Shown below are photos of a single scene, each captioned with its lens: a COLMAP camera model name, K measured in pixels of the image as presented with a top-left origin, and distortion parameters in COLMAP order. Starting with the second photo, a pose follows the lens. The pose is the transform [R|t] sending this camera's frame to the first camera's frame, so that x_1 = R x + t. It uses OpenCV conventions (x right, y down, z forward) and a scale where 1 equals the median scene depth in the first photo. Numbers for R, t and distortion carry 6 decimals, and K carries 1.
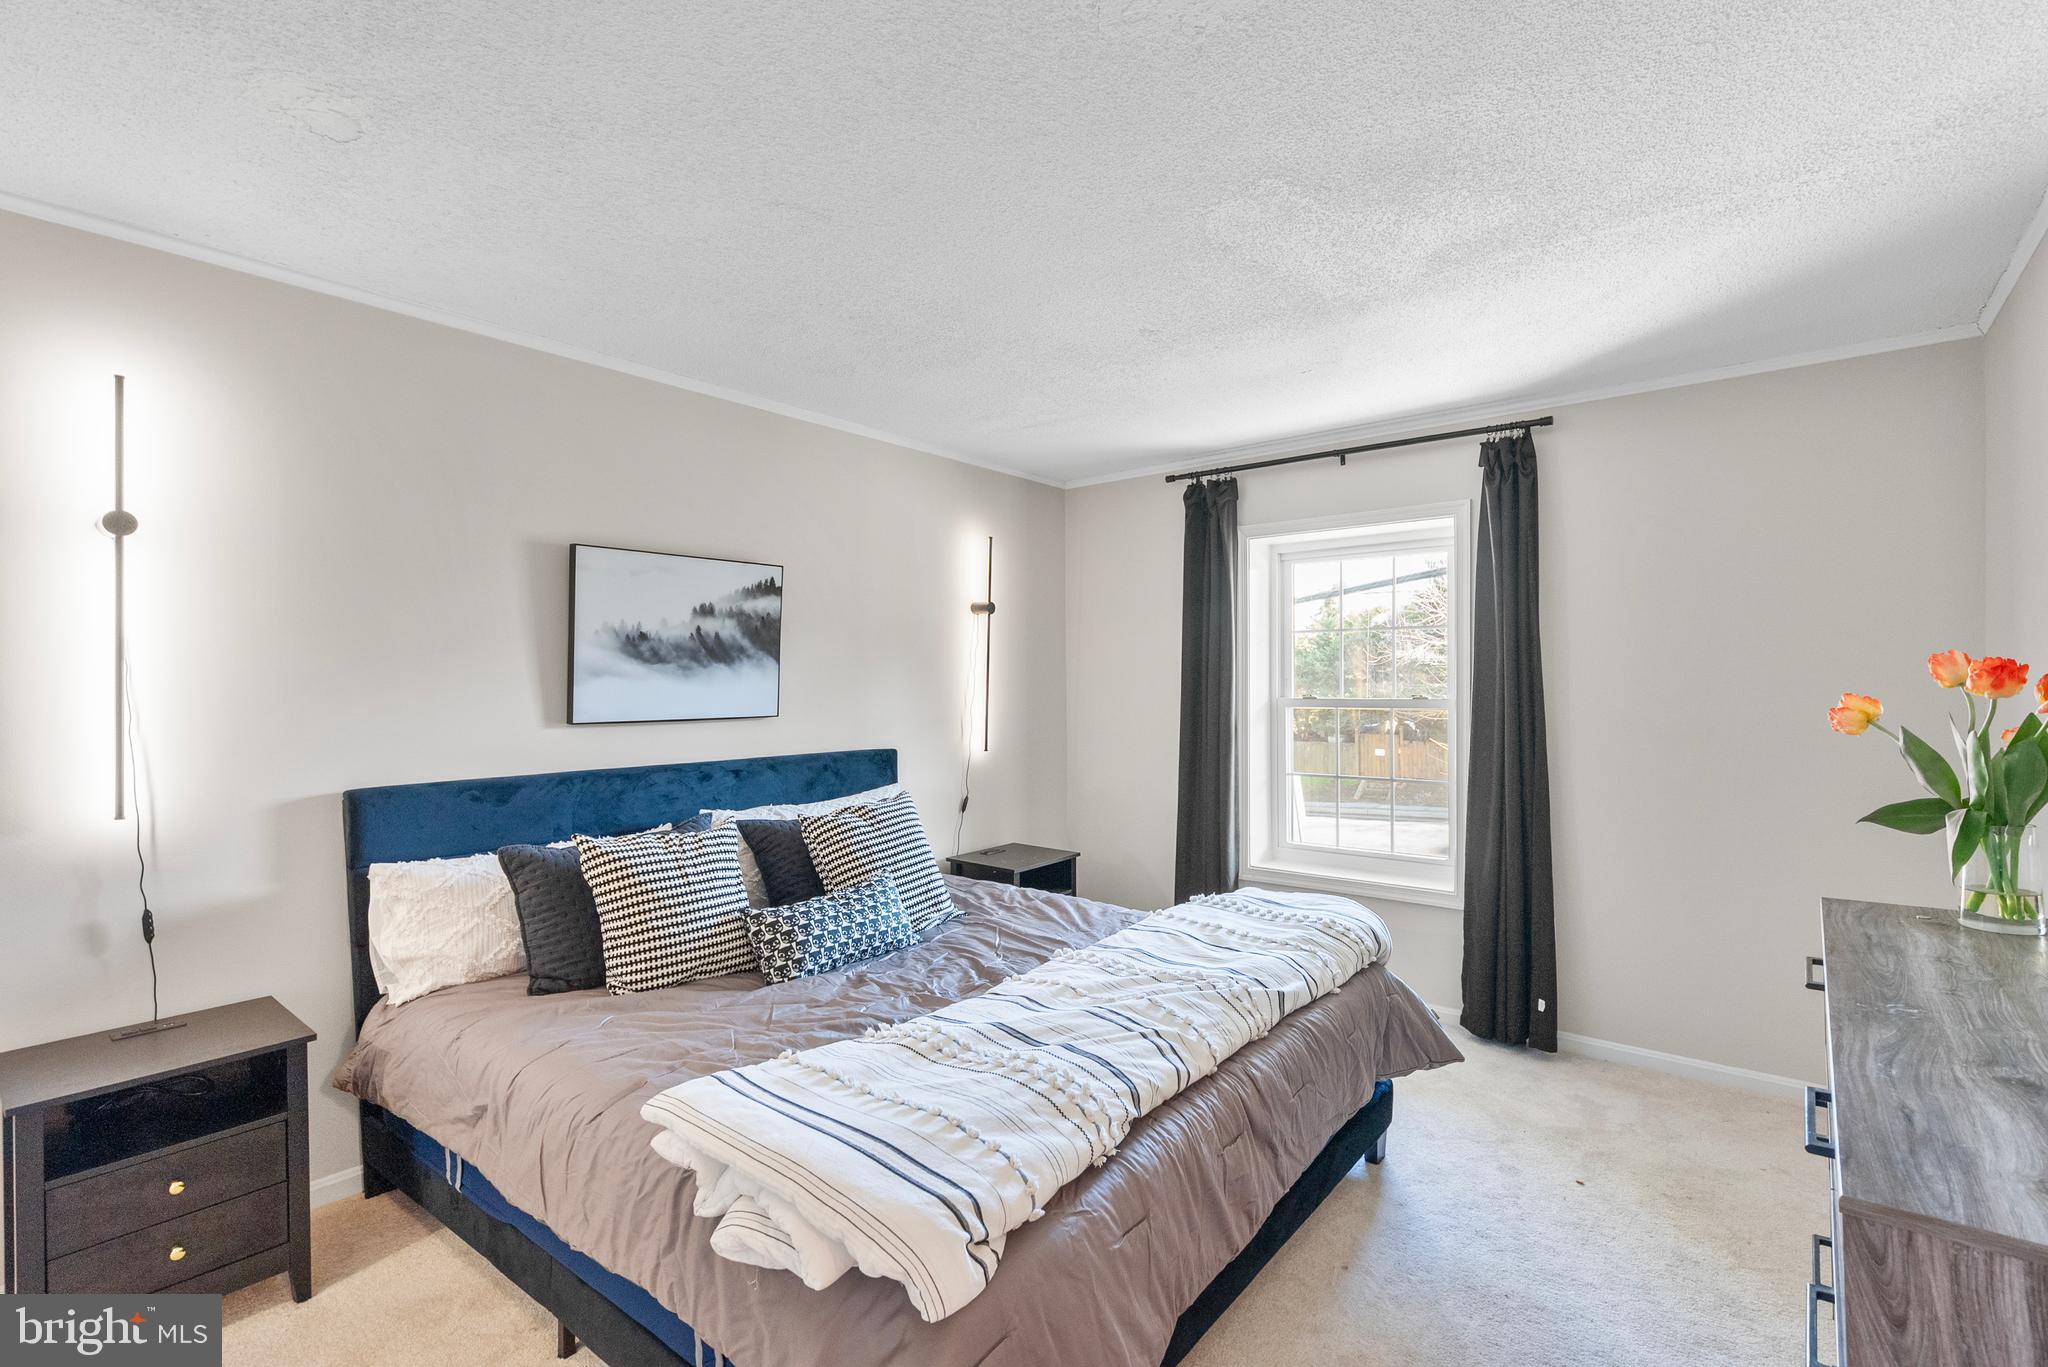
lens RADIAL K [[963.1, 0, 1044.7], [0, 963.1, 673.8], [0, 0, 1]] dist [-0.014472, 0.000247]
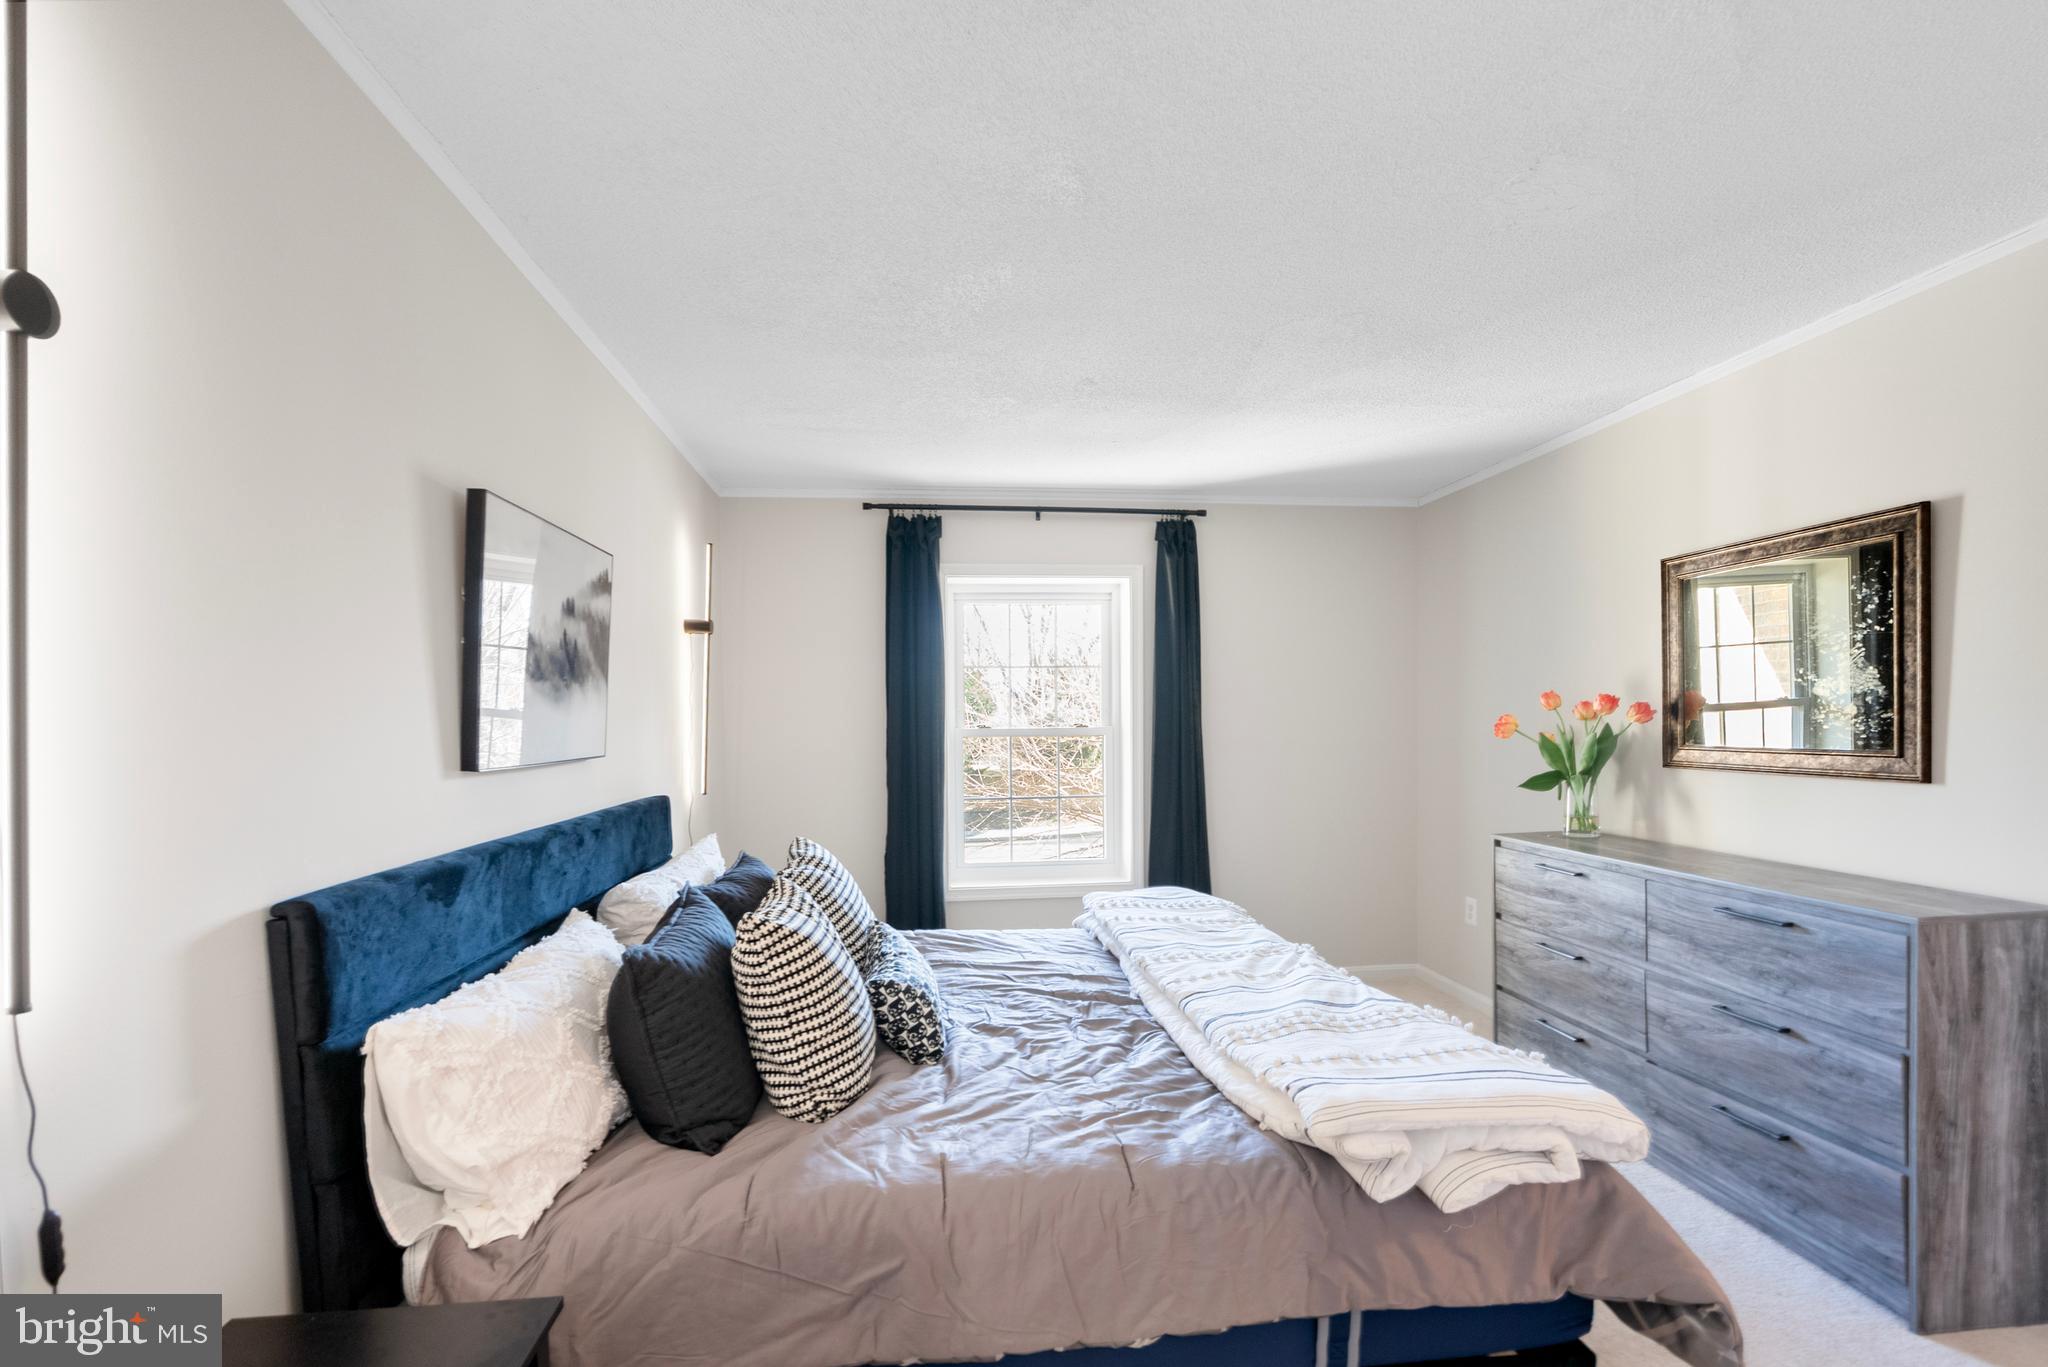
lens RADIAL K [[963.1, 0, 1068.2], [0, 963.1, 732.6], [0, 0, 1]] dist [-0.014472, 0.000247]
pose [[0.691784, -0.014444, 0.721960, -0.599226], [0.000216, 0.999804, 0.019796, 0.012010], [-0.722105, -0.013539, 0.691651, 0.232899]]
